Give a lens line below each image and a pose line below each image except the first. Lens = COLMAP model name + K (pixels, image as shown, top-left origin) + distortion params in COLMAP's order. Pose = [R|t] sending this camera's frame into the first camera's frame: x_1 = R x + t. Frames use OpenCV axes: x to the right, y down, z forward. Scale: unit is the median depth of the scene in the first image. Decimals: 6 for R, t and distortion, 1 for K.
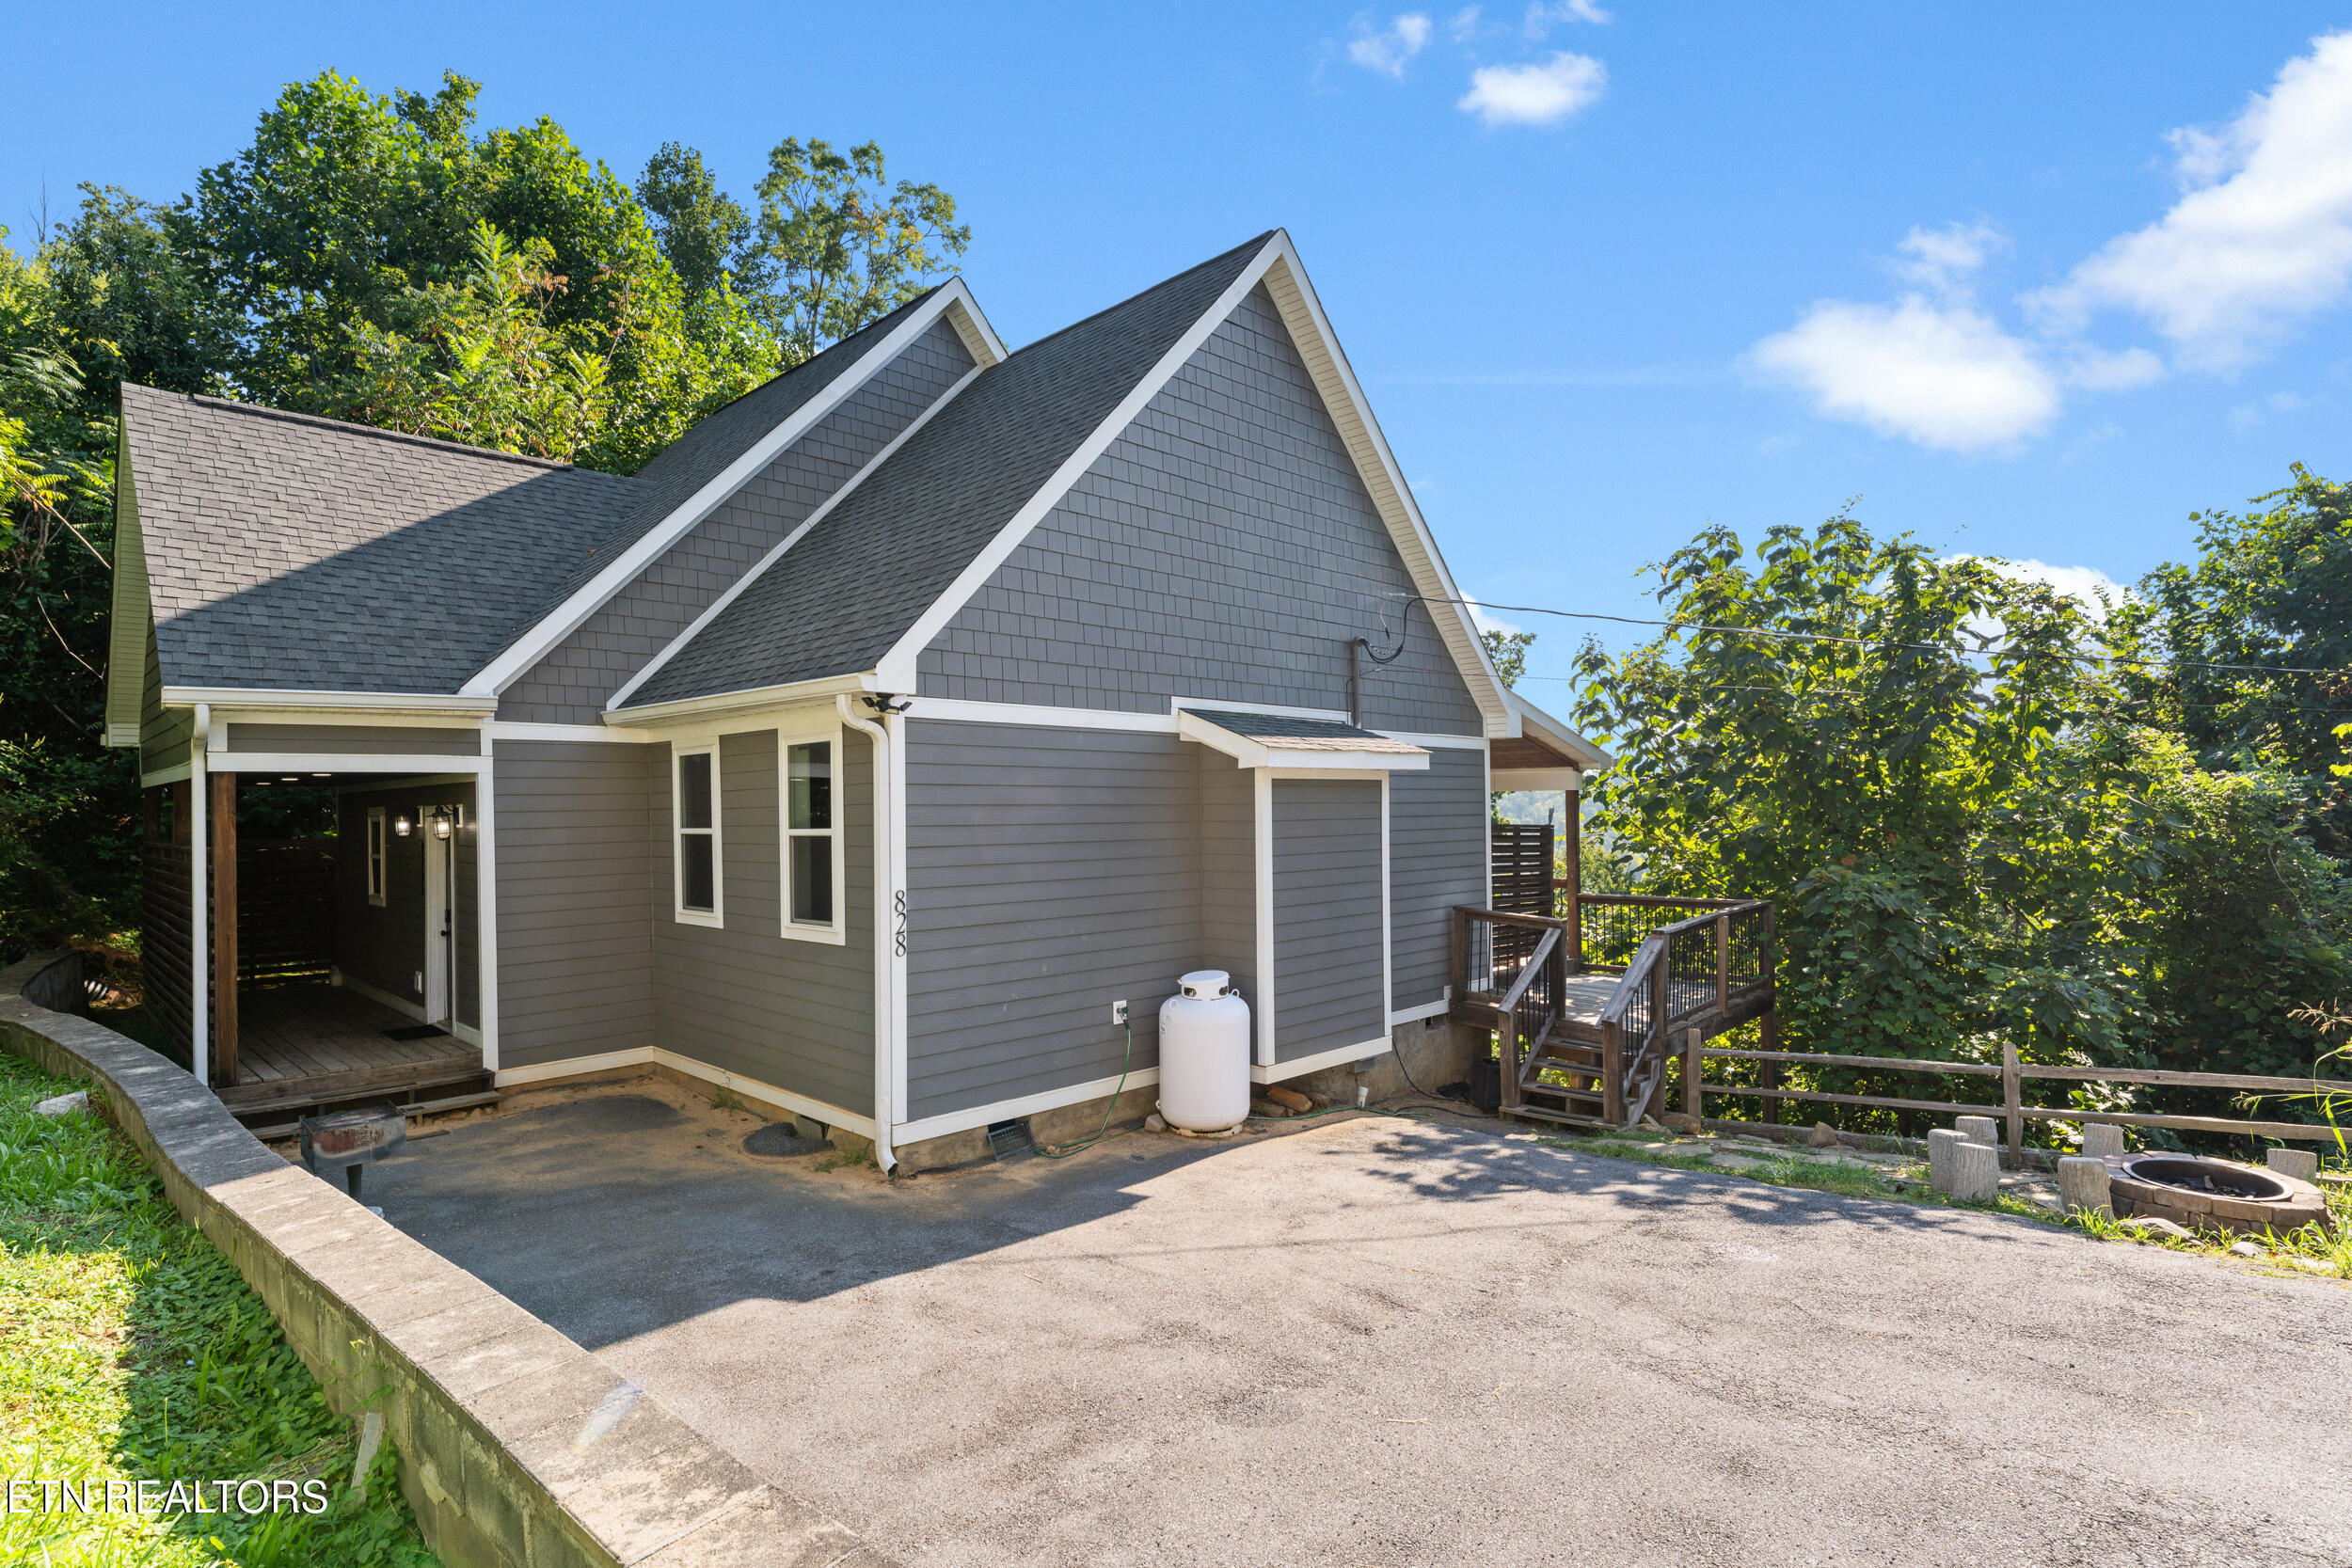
lens RADIAL K [[1201.8, 0, 1160.6], [0, 1201.8, 791.1], [0, 0, 1]] dist [-0.009040, 0.002183]
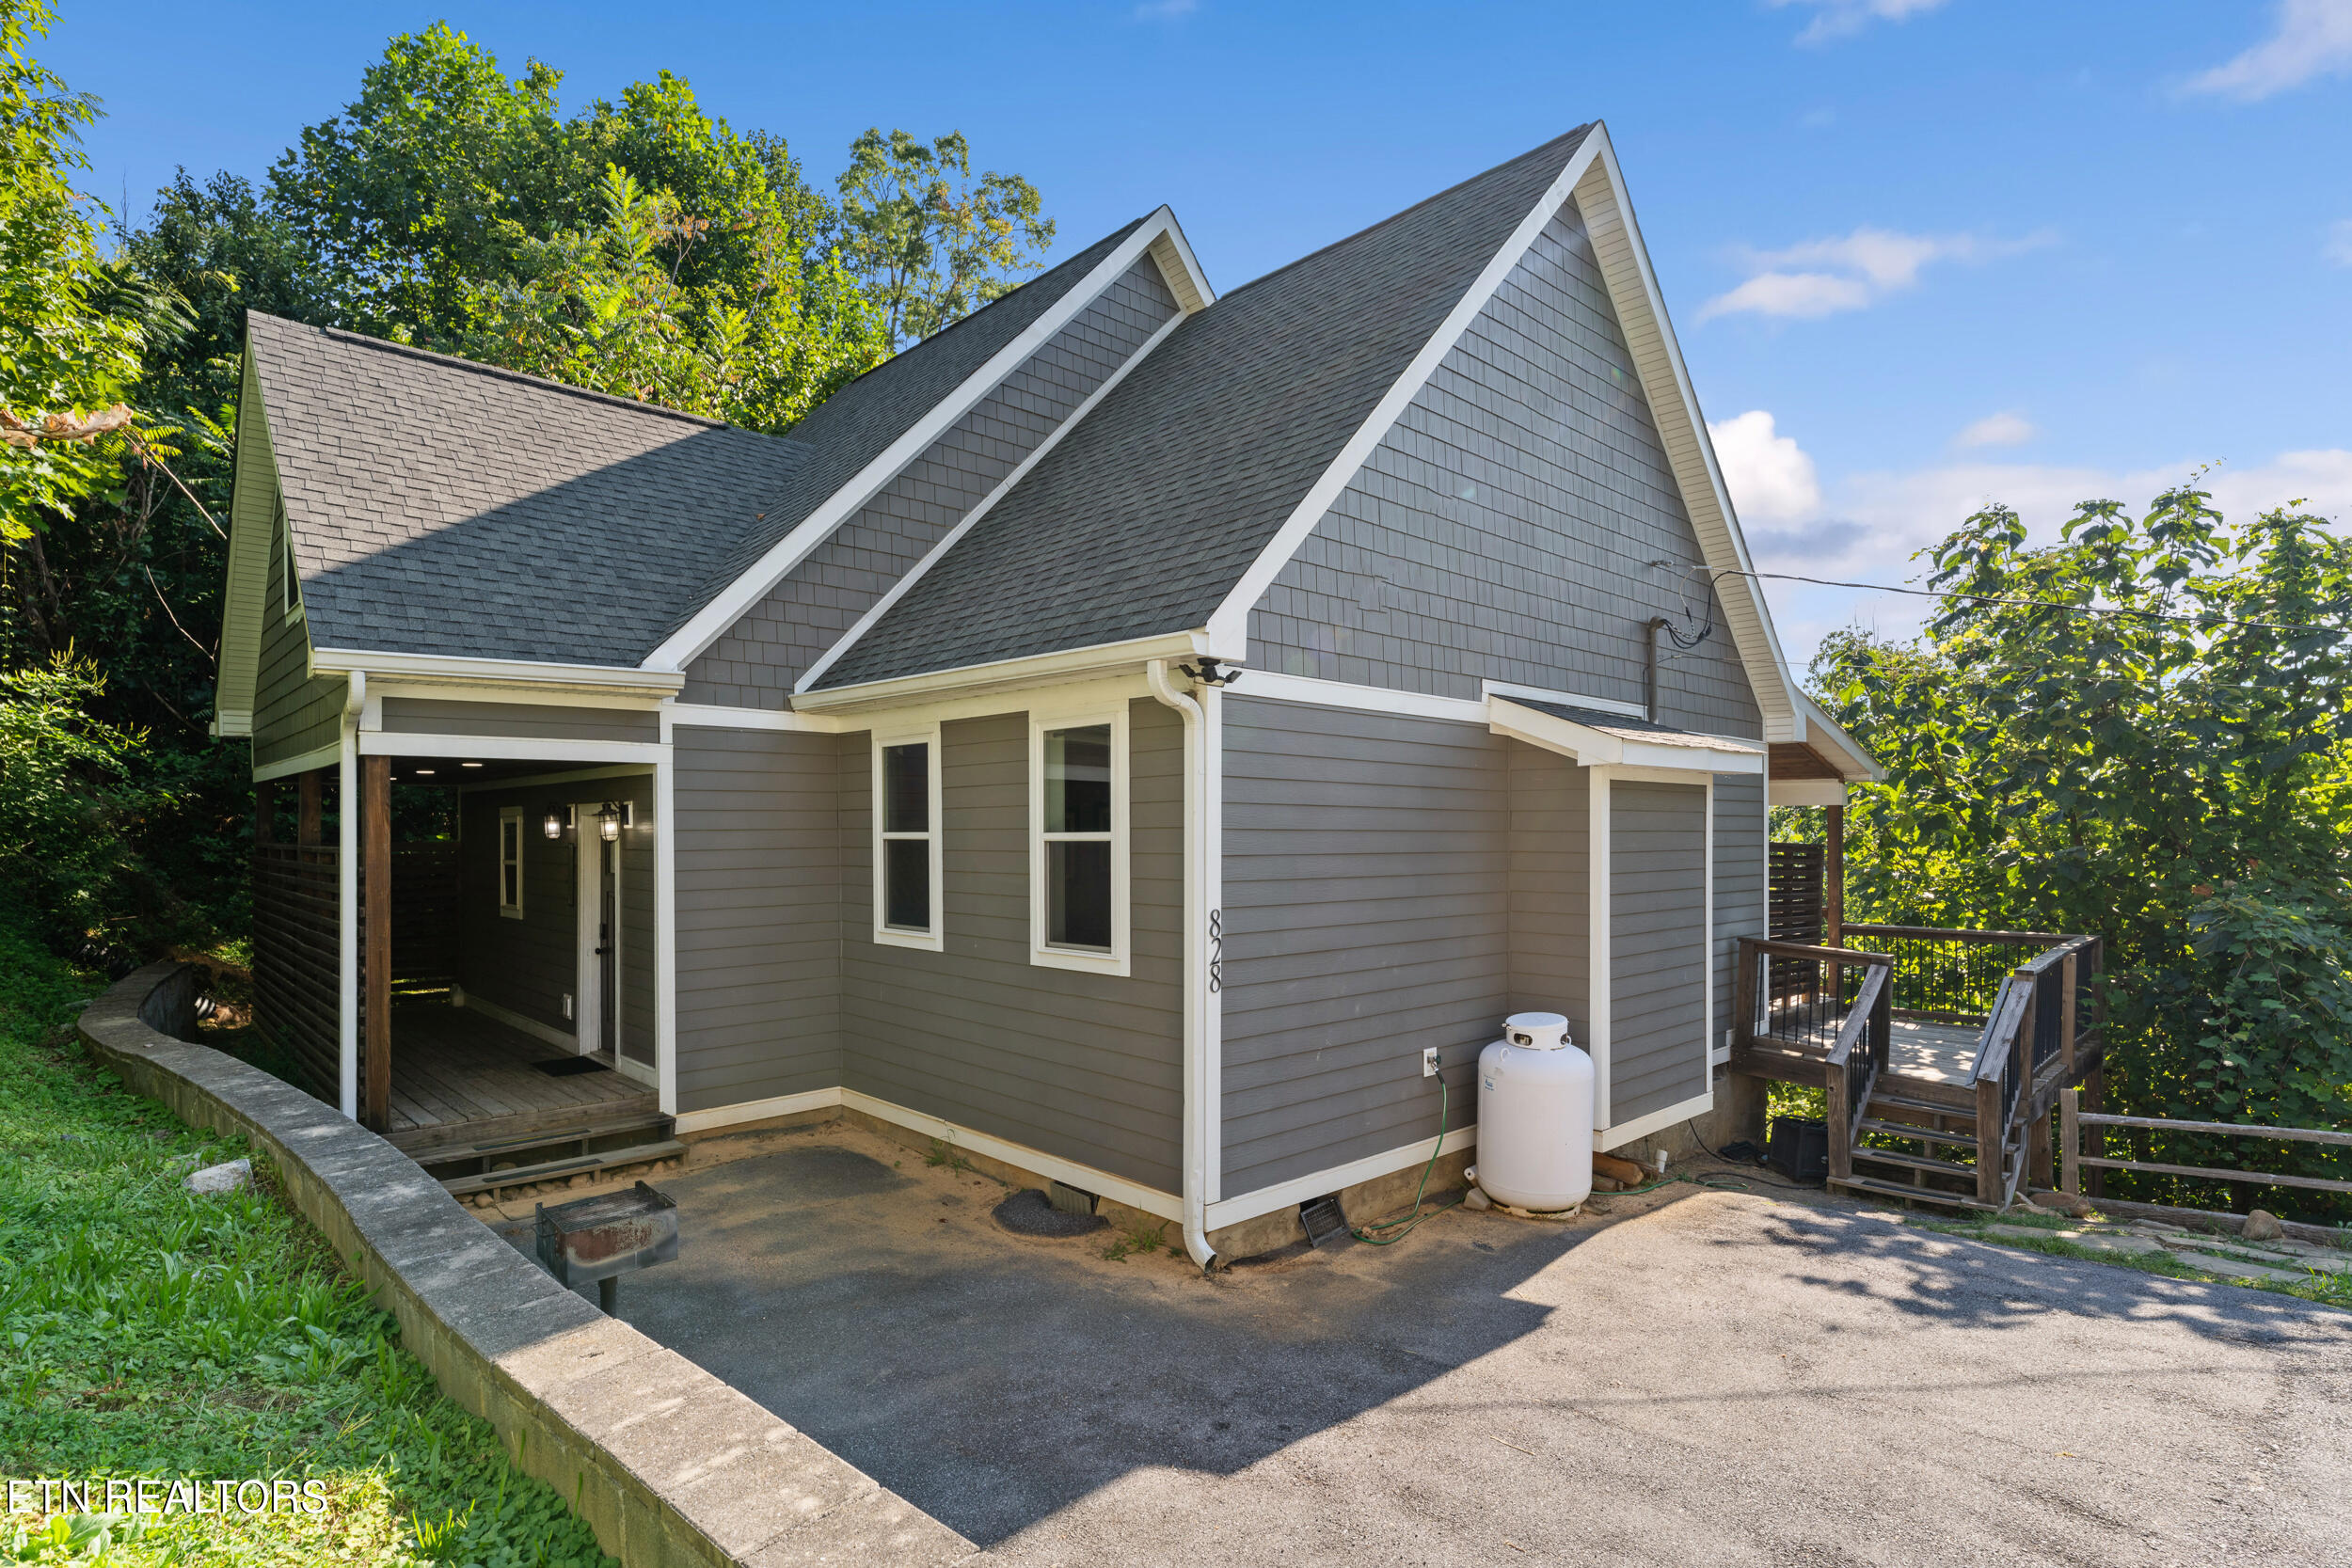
lens RADIAL K [[1201.8, 0, 1140.7], [0, 1201.8, 817.6], [0, 0, 1]] dist [-0.009040, 0.002183]
pose [[0.999092, 0.011252, -0.041092, -0.190176], [-0.011088, 0.999930, 0.004232, 0.015547], [0.041136, -0.003773, 0.999146, 0.165328]]
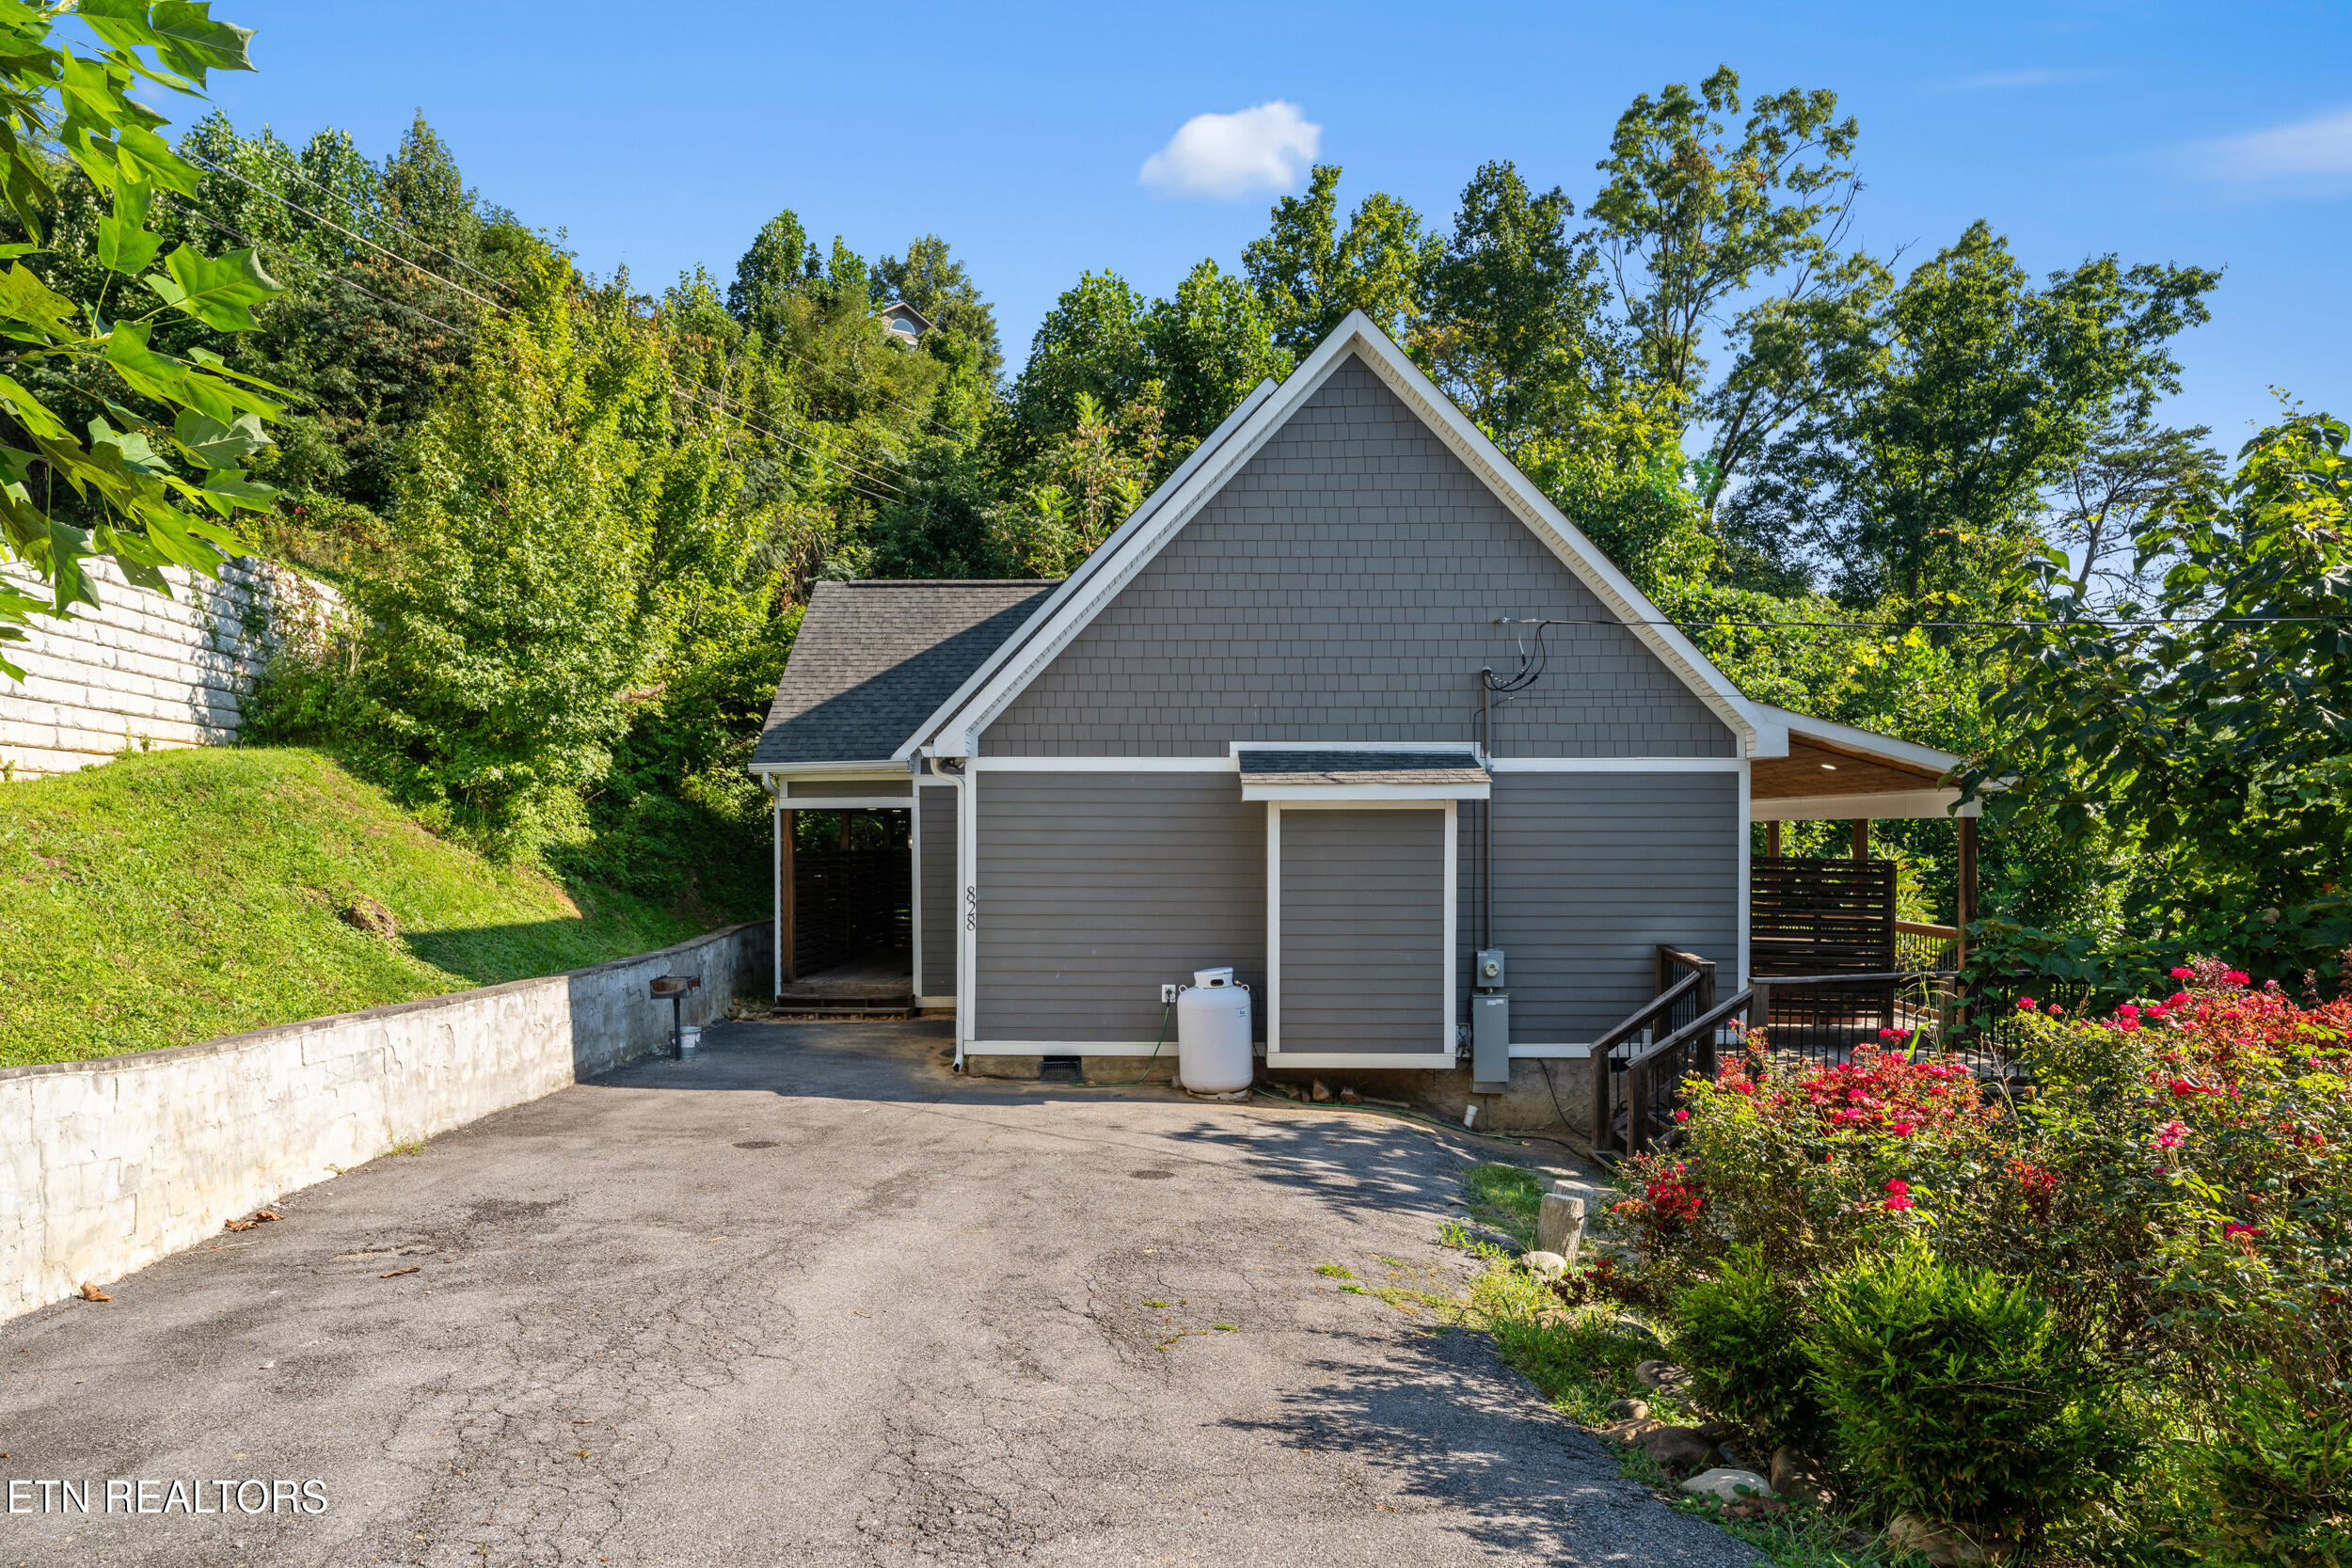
lens RADIAL K [[1430.7, 0, 1149.2], [0, 1430.7, 833.7], [0, 0, 1]] dist [-0.003942, -0.000267]
pose [[0.667778, 0.008860, -0.744308, 1.028466], [0.002197, 0.999901, 0.013873, -0.006297], [0.744357, -0.010899, 0.667692, -0.026288]]
